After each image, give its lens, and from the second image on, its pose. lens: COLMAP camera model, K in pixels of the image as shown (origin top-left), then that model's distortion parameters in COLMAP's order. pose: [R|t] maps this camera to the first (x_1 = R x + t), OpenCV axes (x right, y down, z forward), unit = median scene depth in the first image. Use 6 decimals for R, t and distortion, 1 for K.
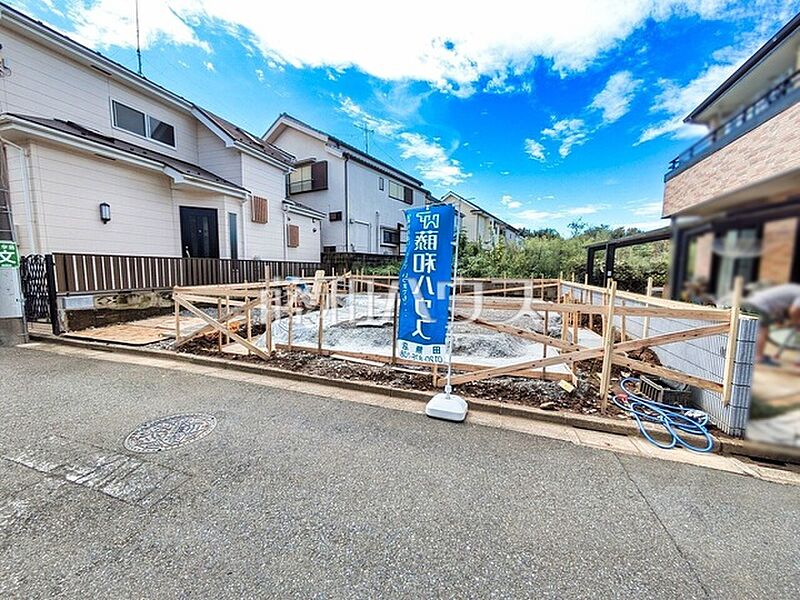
lens RADIAL K [[315.5, 0, 401.7], [0, 315.5, 301.3], [0, 0, 1]] dist [0.001595, -0.000189]
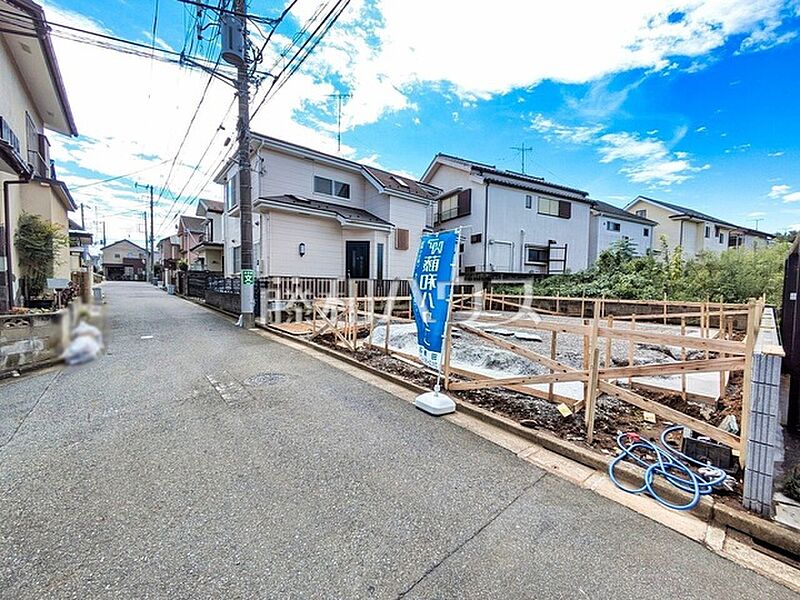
lens RADIAL K [[315.5, 0, 401.7], [0, 315.5, 301.3], [0, 0, 1]] dist [0.001595, -0.000189]
pose [[0.852315, 0.031109, -0.522103, 0.212515], [-0.063512, 0.996998, -0.044276, 0.006141], [0.519159, 0.070897, 0.851732, -0.028367]]
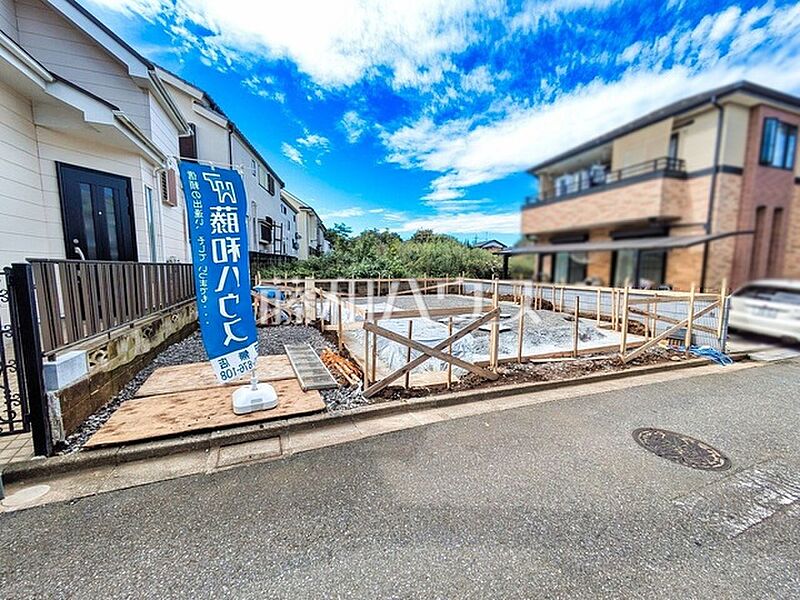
lens RADIAL K [[315.5, 0, 401.7], [0, 315.5, 301.3], [0, 0, 1]] dist [0.001595, -0.000189]
pose [[0.768682, -0.077892, 0.634871, -0.562171], [0.071901, 0.996789, 0.035240, -0.044182], [-0.635578, 0.018559, 0.771814, 0.214825]]
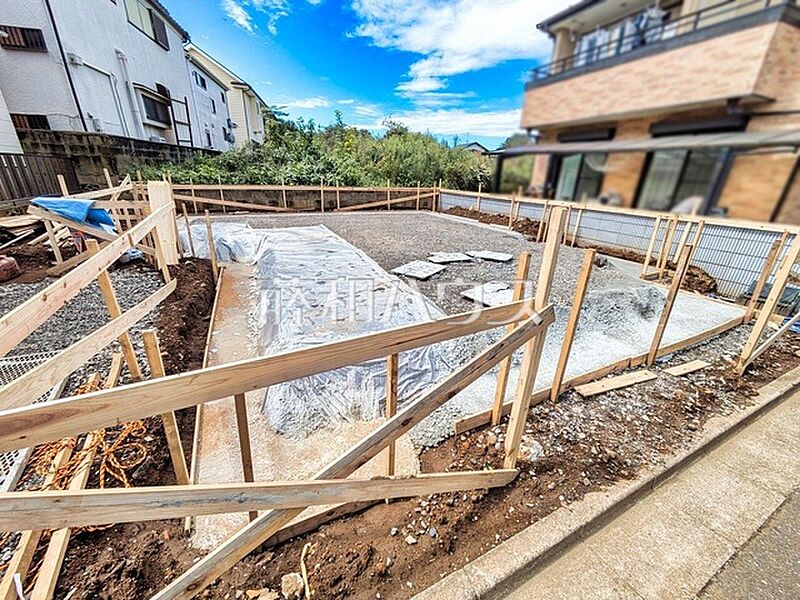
lens RADIAL K [[315.5, 0, 401.7], [0, 315.5, 301.3], [0, 0, 1]] dist [0.001595, -0.000189]
pose [[0.719204, -0.249656, 0.648396, -0.320381], [0.047442, 0.948682, 0.312654, -0.056007], [-0.693178, -0.194101, 0.694139, 0.405770]]
